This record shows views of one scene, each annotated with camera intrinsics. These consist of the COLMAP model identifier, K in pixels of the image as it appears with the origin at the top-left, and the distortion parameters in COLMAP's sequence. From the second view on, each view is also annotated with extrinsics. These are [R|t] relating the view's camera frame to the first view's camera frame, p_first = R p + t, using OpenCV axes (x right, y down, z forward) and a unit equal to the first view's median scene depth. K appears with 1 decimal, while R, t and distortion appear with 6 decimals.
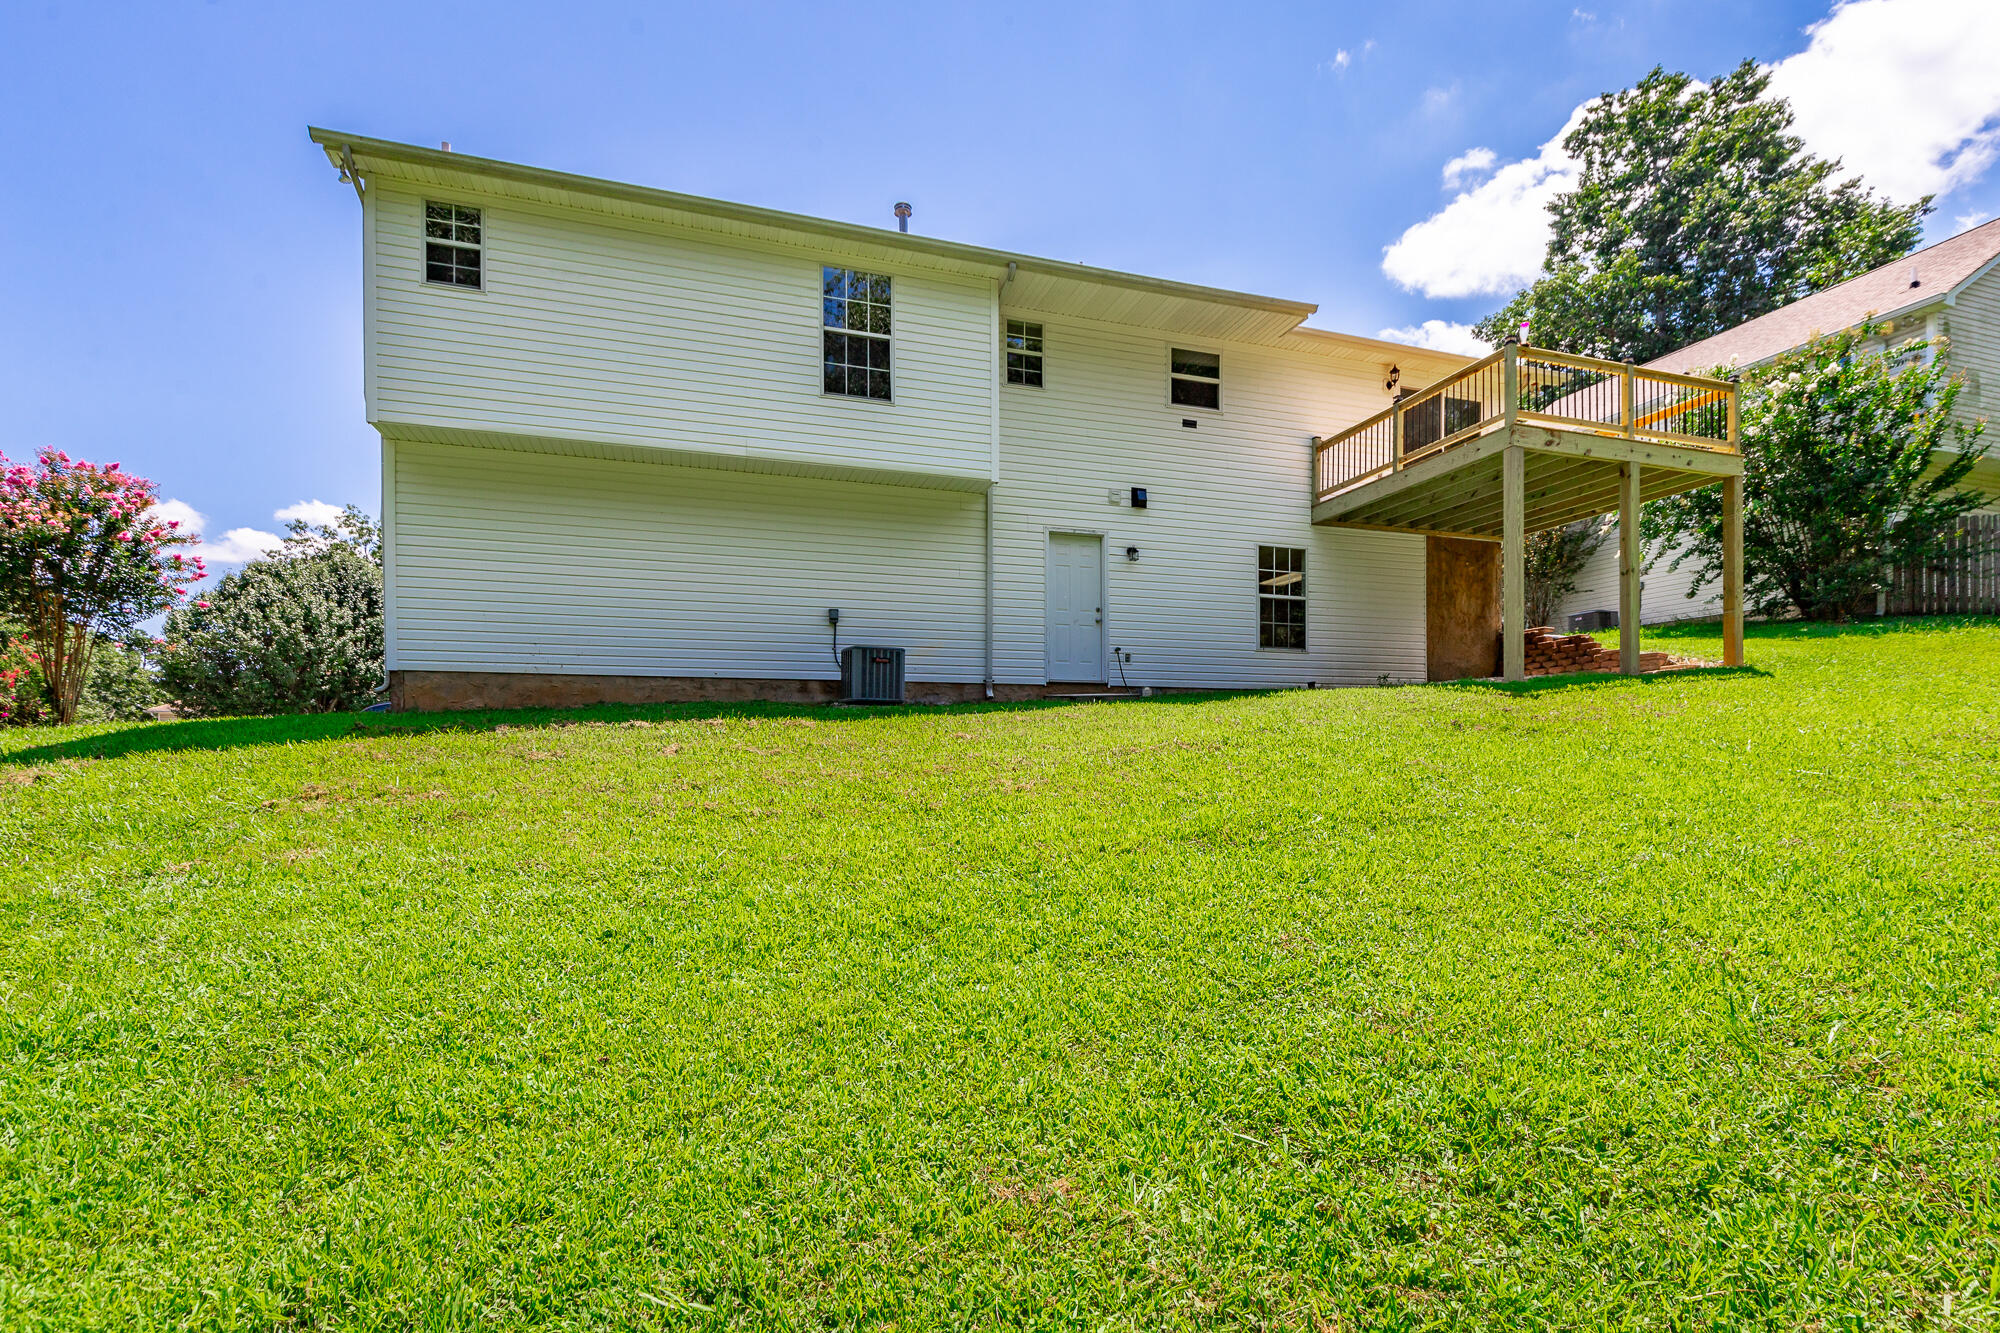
lens RADIAL K [[924.8, 0, 1021.6], [0, 924.8, 761.4], [0, 0, 1]] dist [0.010029, -0.000774]
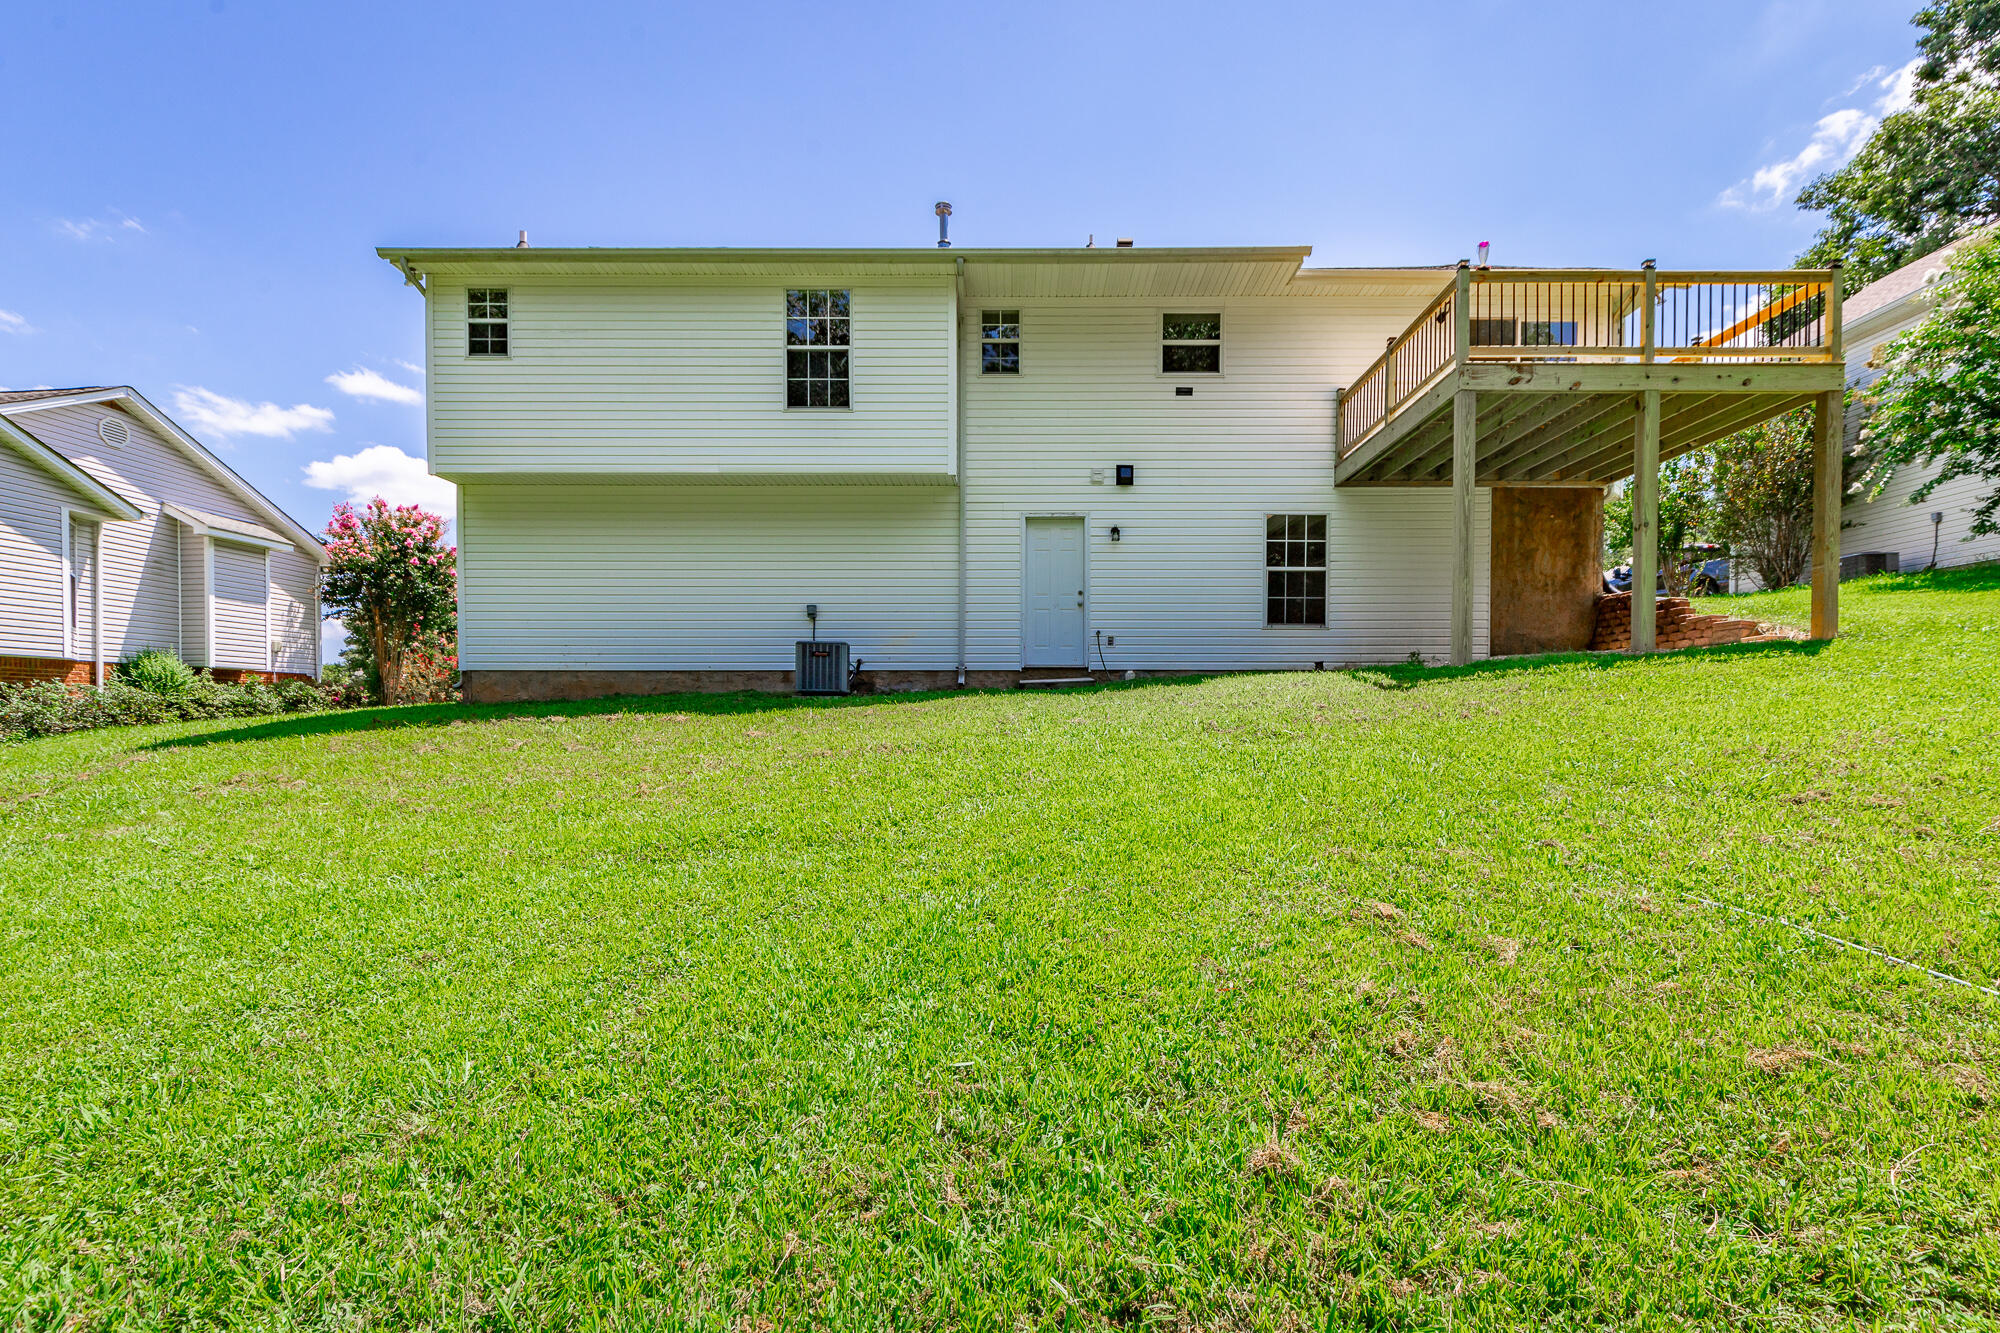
lens RADIAL K [[924.8, 0, 1034.5], [0, 924.8, 740.8], [0, 0, 1]] dist [0.010029, -0.000774]
pose [[0.948039, 0.011529, -0.317946, 0.368051], [-0.005441, 0.999785, 0.020031, -0.027034], [0.318109, -0.017260, 0.947897, 0.049786]]
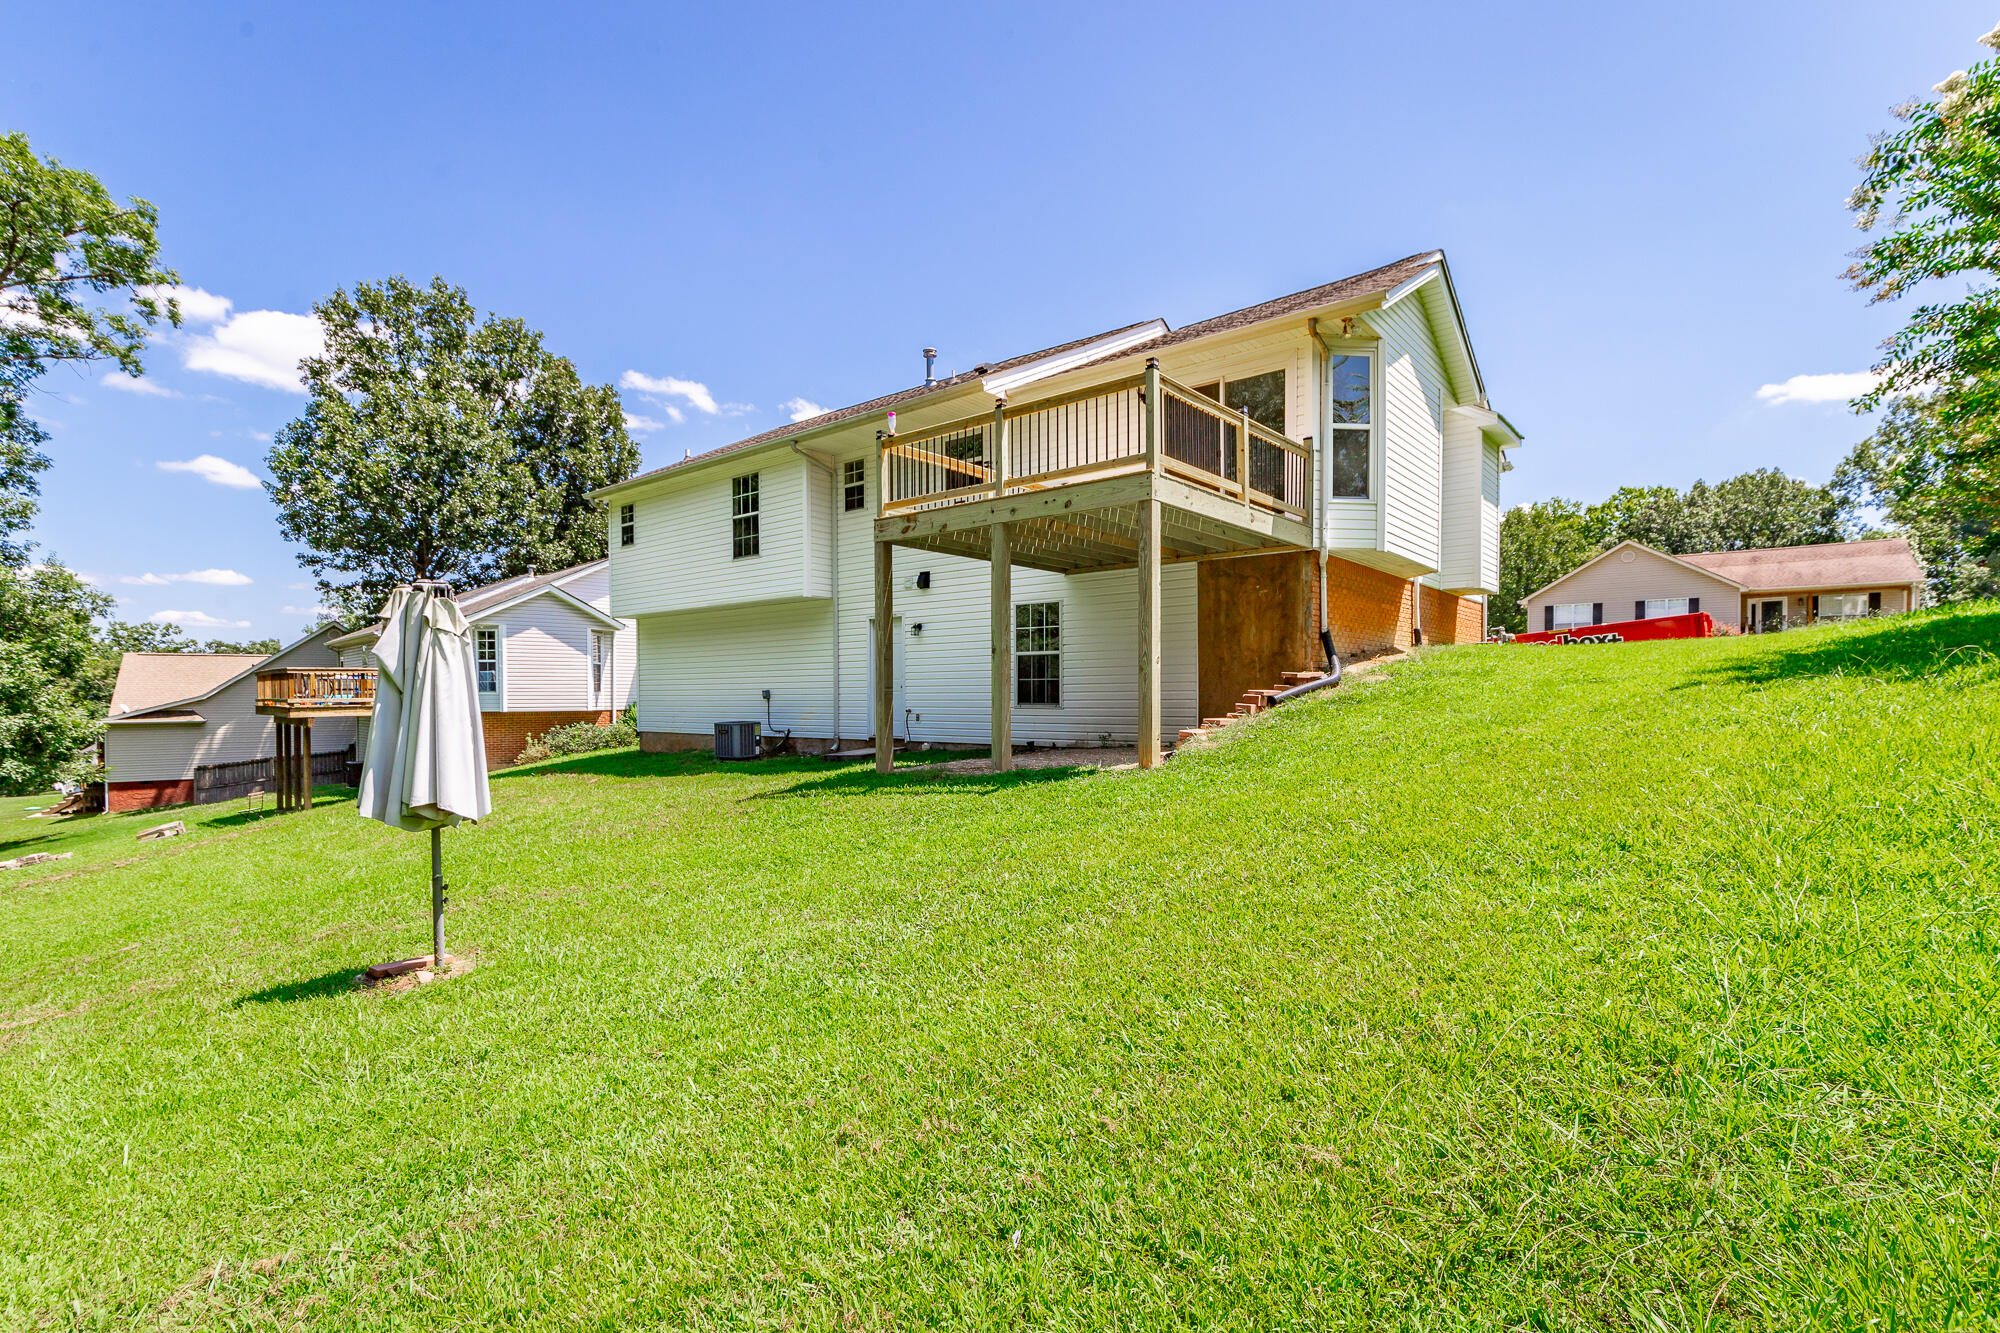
lens RADIAL K [[924.8, 0, 1031.3], [0, 924.8, 707.7], [0, 0, 1]] dist [0.010029, -0.000774]
pose [[0.541754, 0.012801, -0.840440, 1.245878], [-0.000313, 0.999887, 0.015028, -0.149475], [0.840537, -0.007879, 0.541697, 0.508729]]
